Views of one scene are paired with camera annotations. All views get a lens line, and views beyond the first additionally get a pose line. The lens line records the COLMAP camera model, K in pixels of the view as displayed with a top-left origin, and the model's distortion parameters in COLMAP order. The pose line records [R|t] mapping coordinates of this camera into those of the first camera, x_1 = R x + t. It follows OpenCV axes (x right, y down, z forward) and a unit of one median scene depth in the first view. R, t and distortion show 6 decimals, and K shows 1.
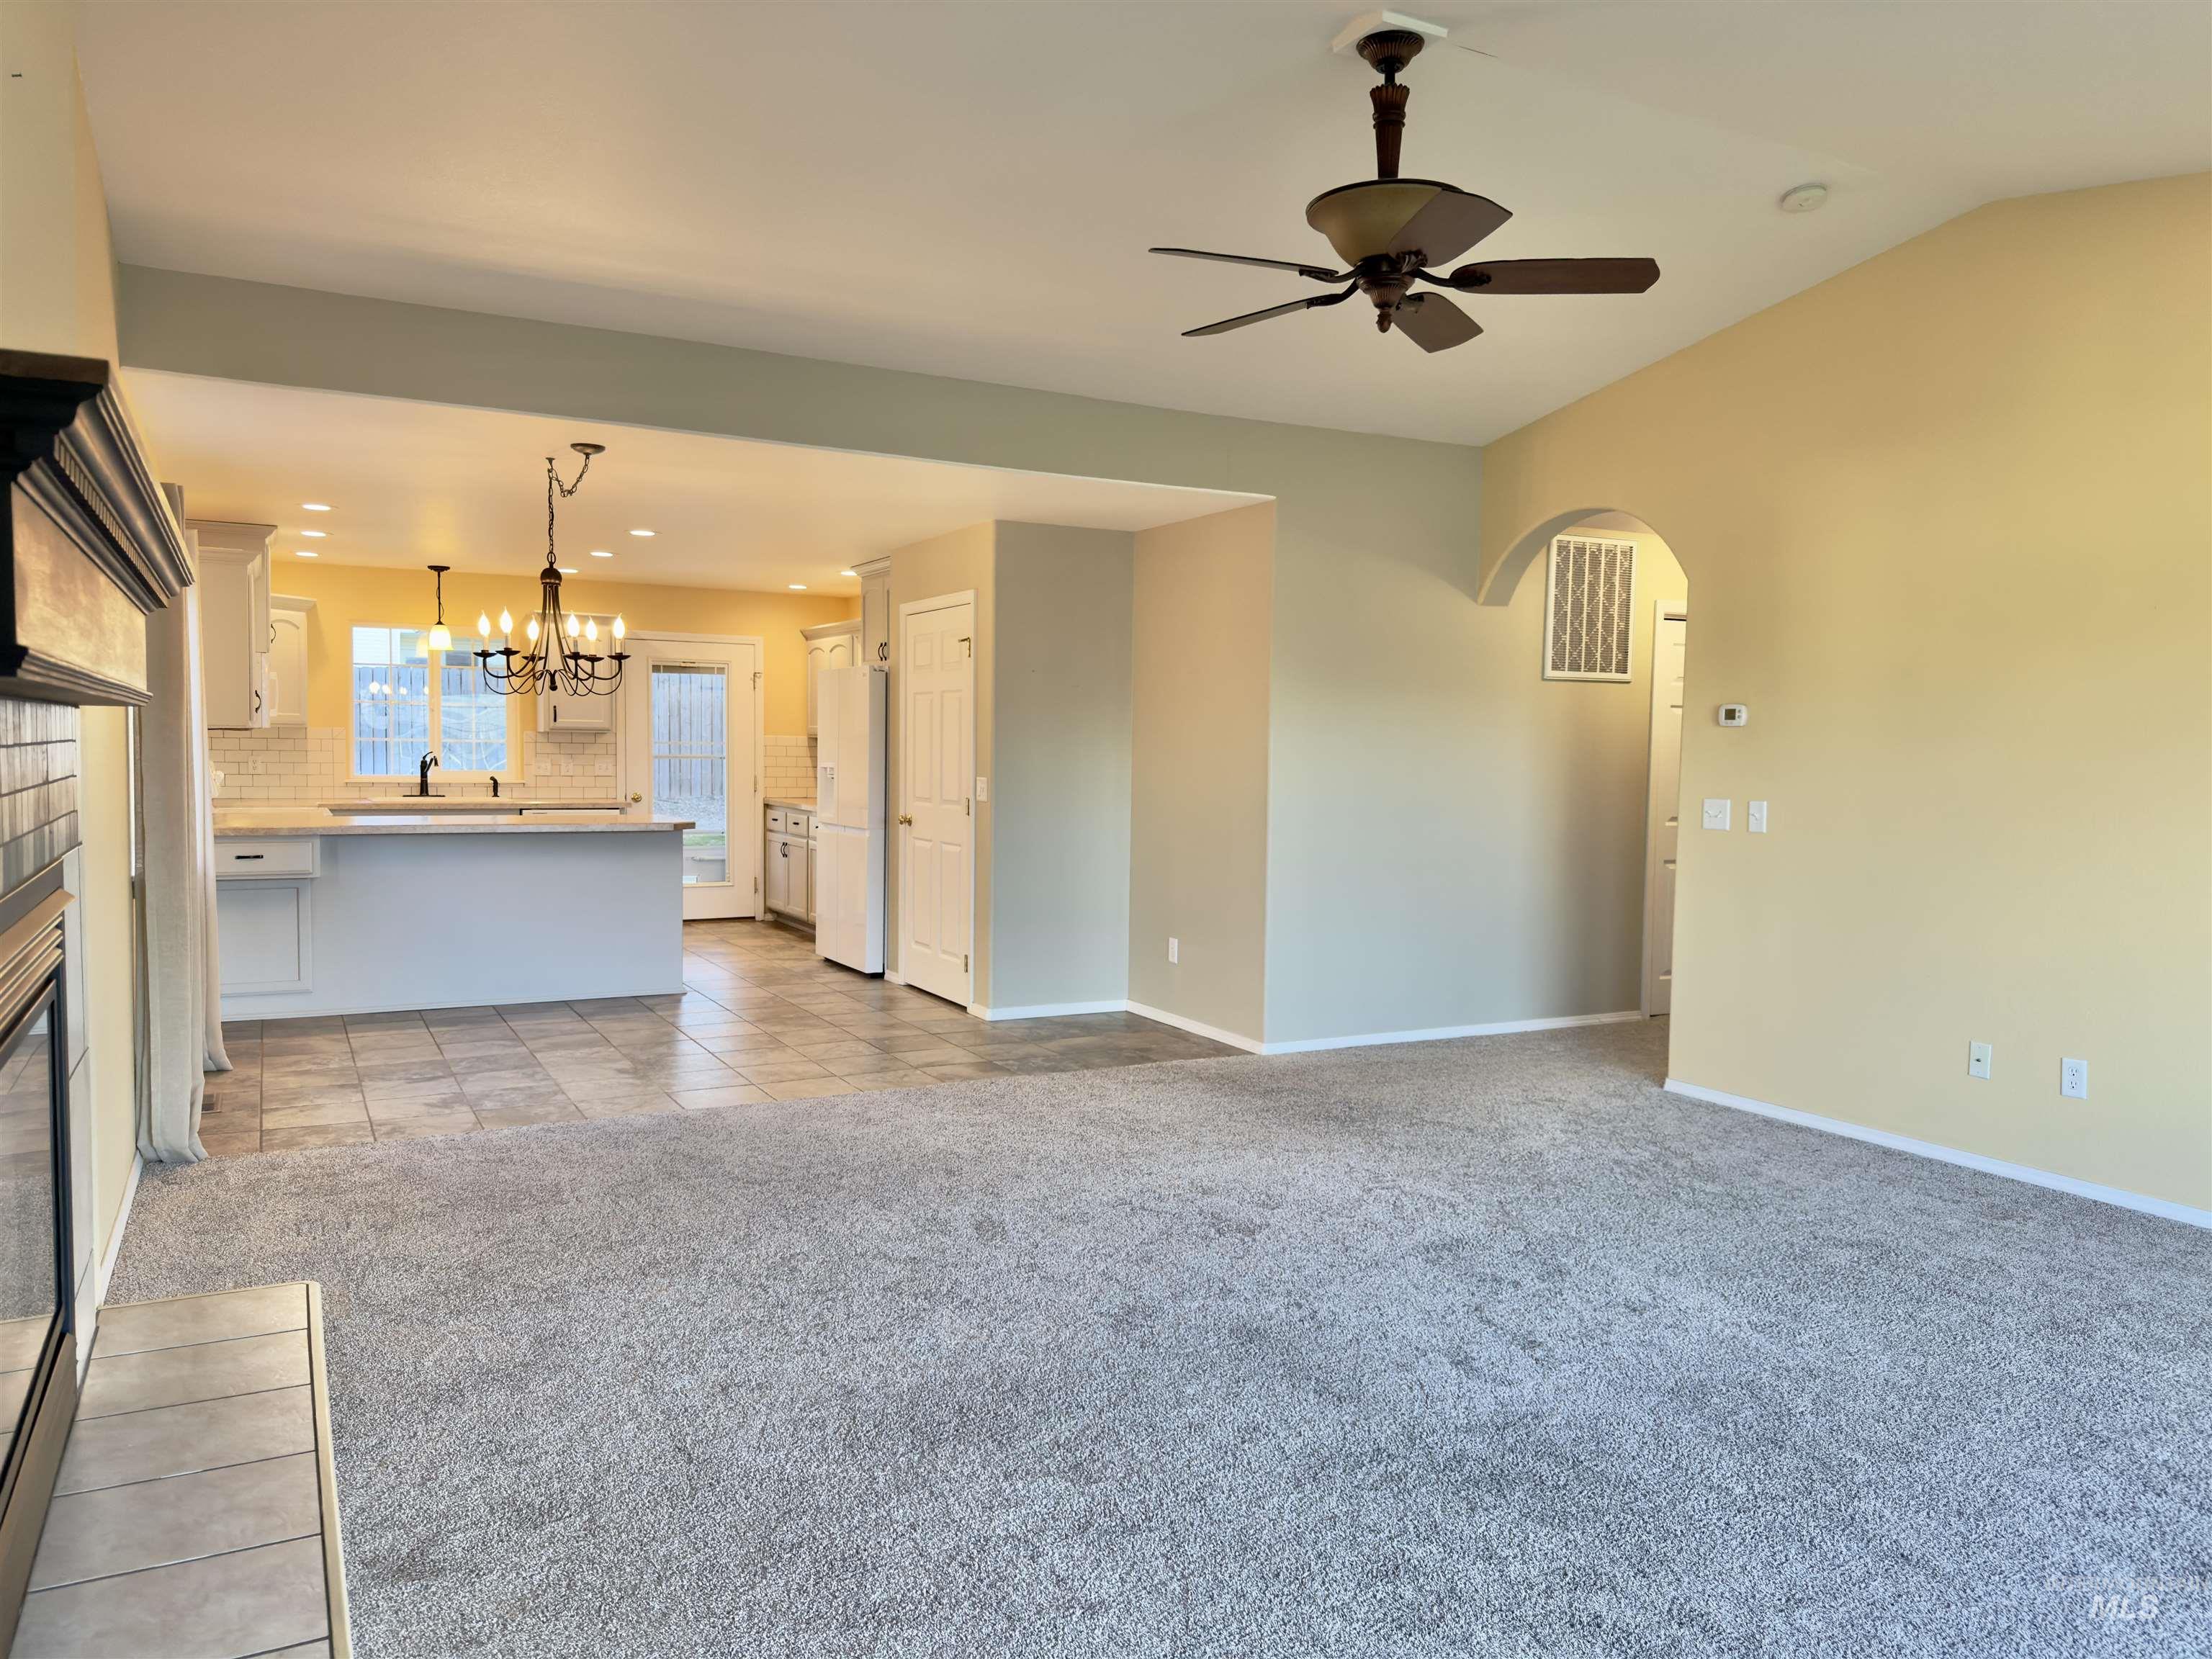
lens RADIAL K [[1555.0, 0, 1106.9], [0, 1555.0, 831.5], [0, 0, 1]] dist [0.068035, -0.084603]
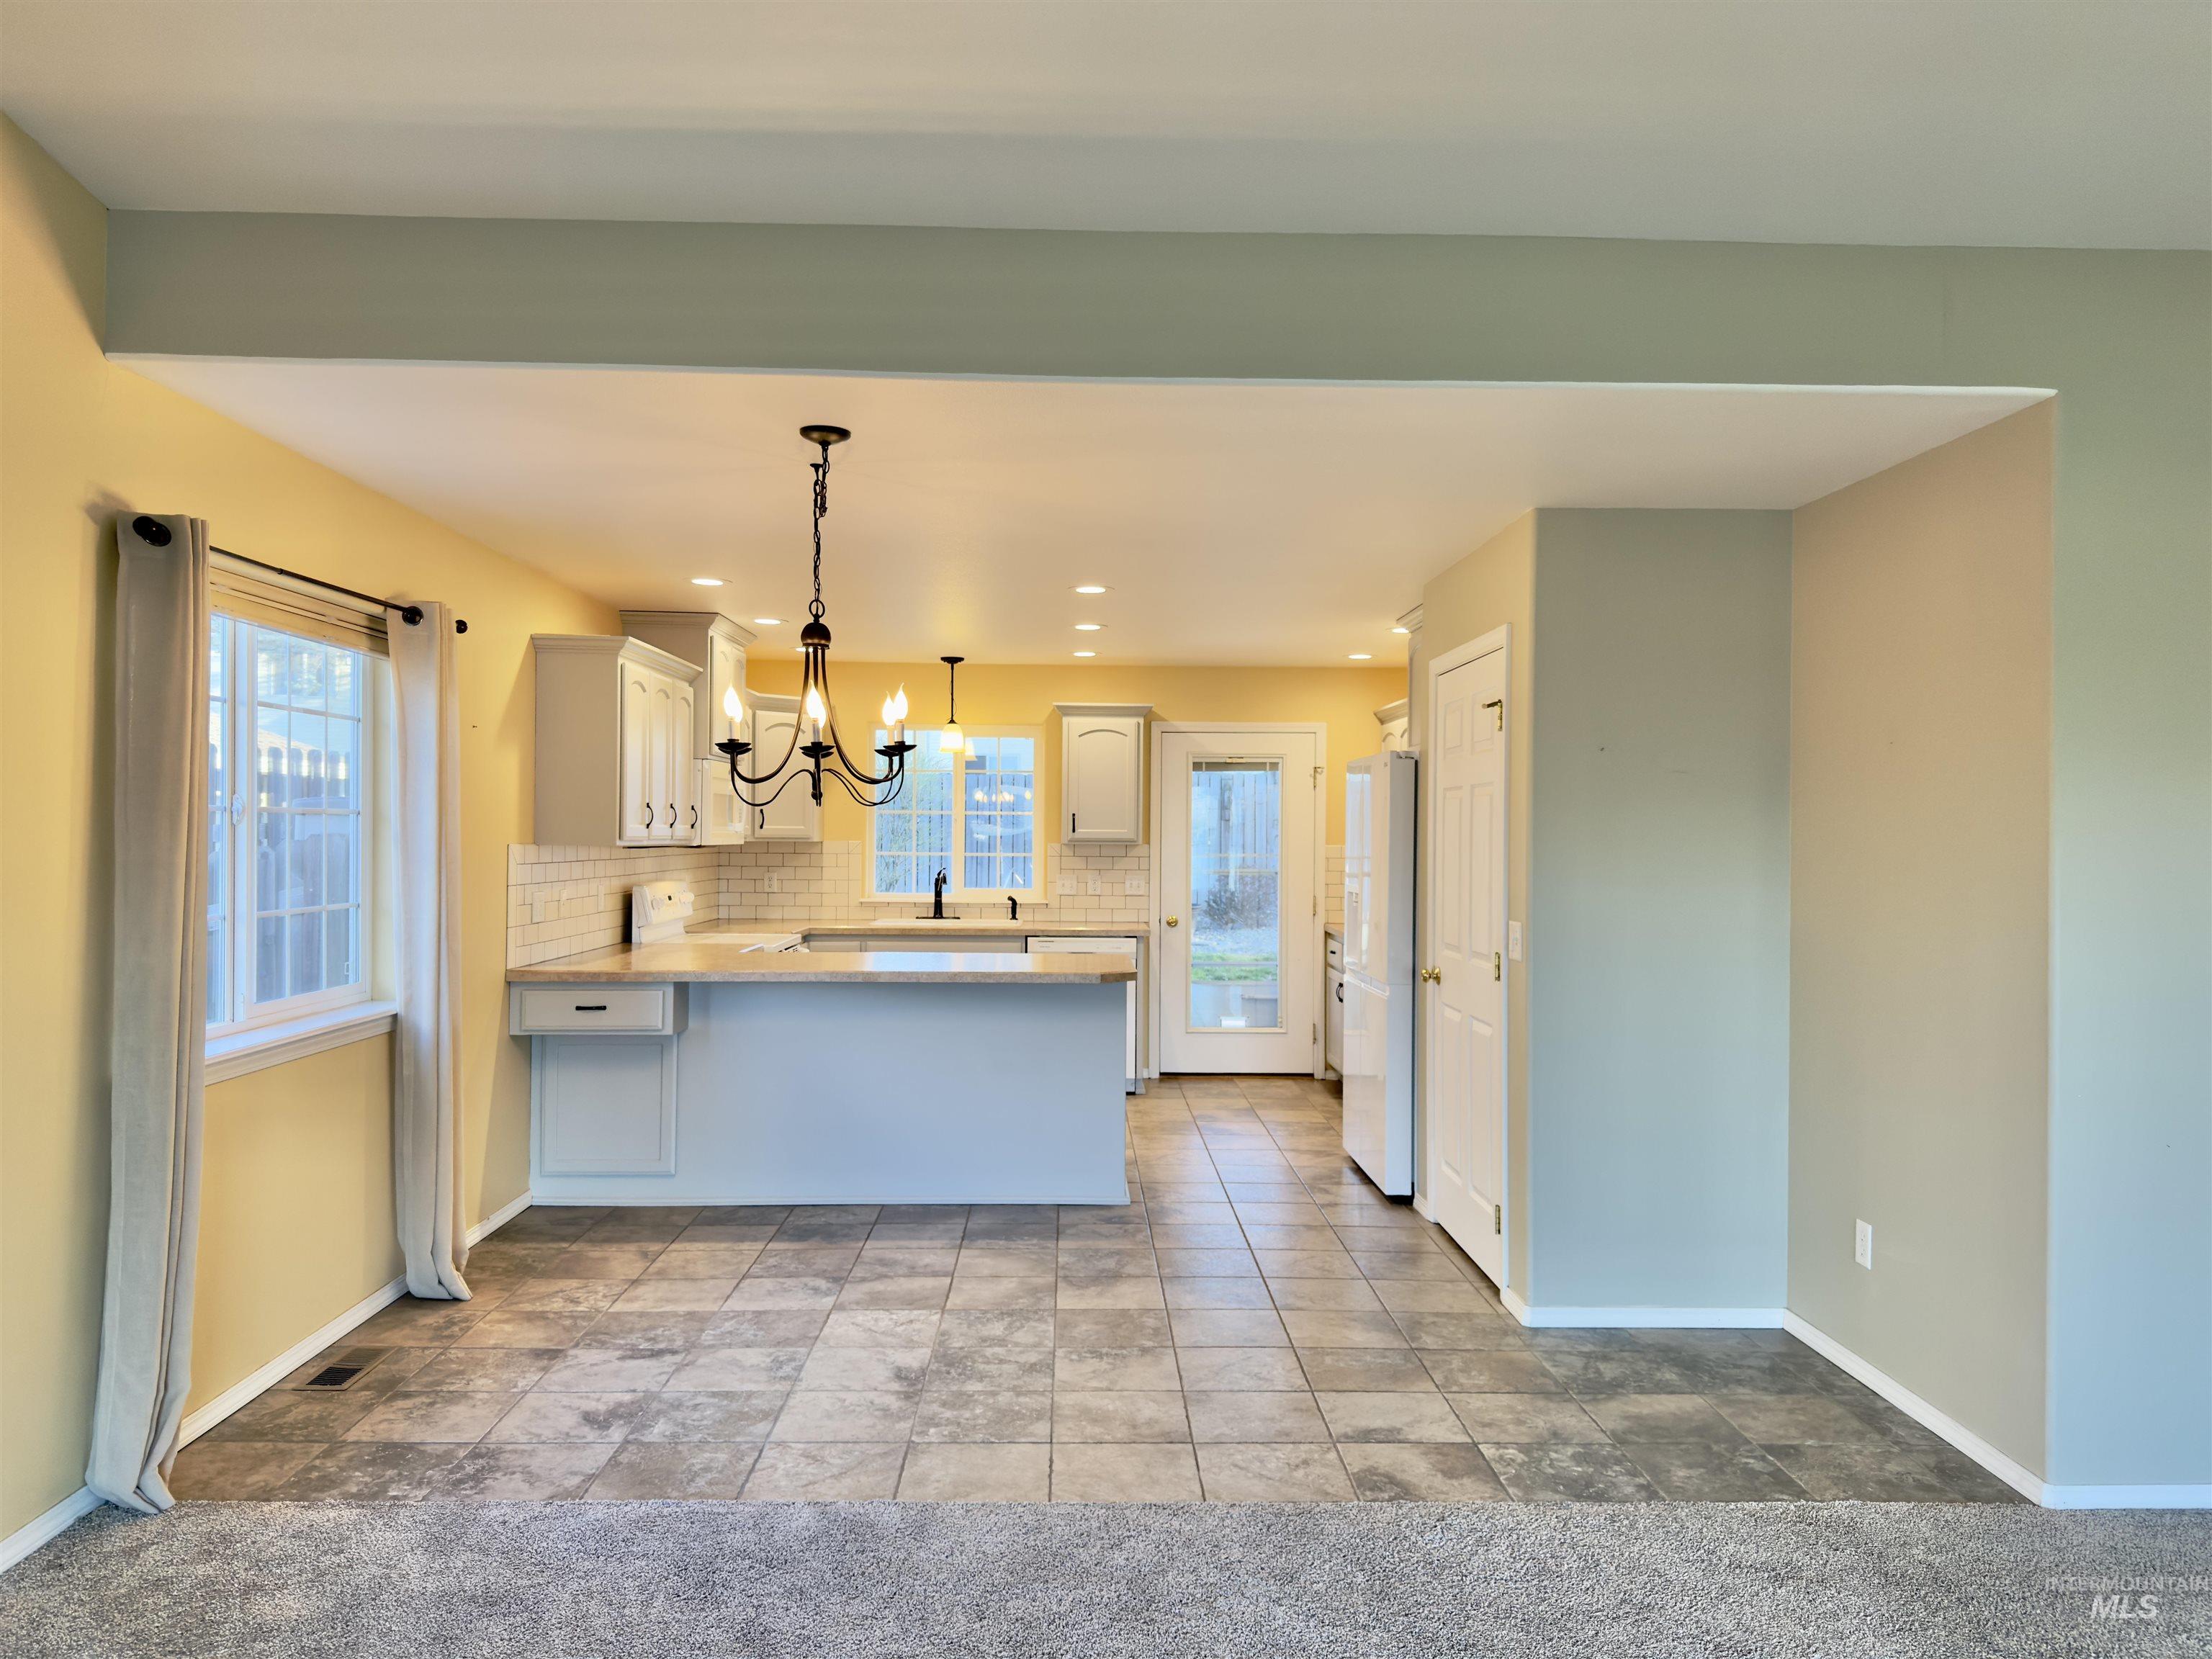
lens RADIAL K [[1555.0, 0, 1102.3], [0, 1555.0, 821.9], [0, 0, 1]] dist [0.068035, -0.084603]
pose [[0.891992, -0.010290, -0.451935, 0.047640], [-0.020580, 0.997780, -0.063337, -0.027386], [0.451583, 0.065797, 0.889800, 0.315184]]
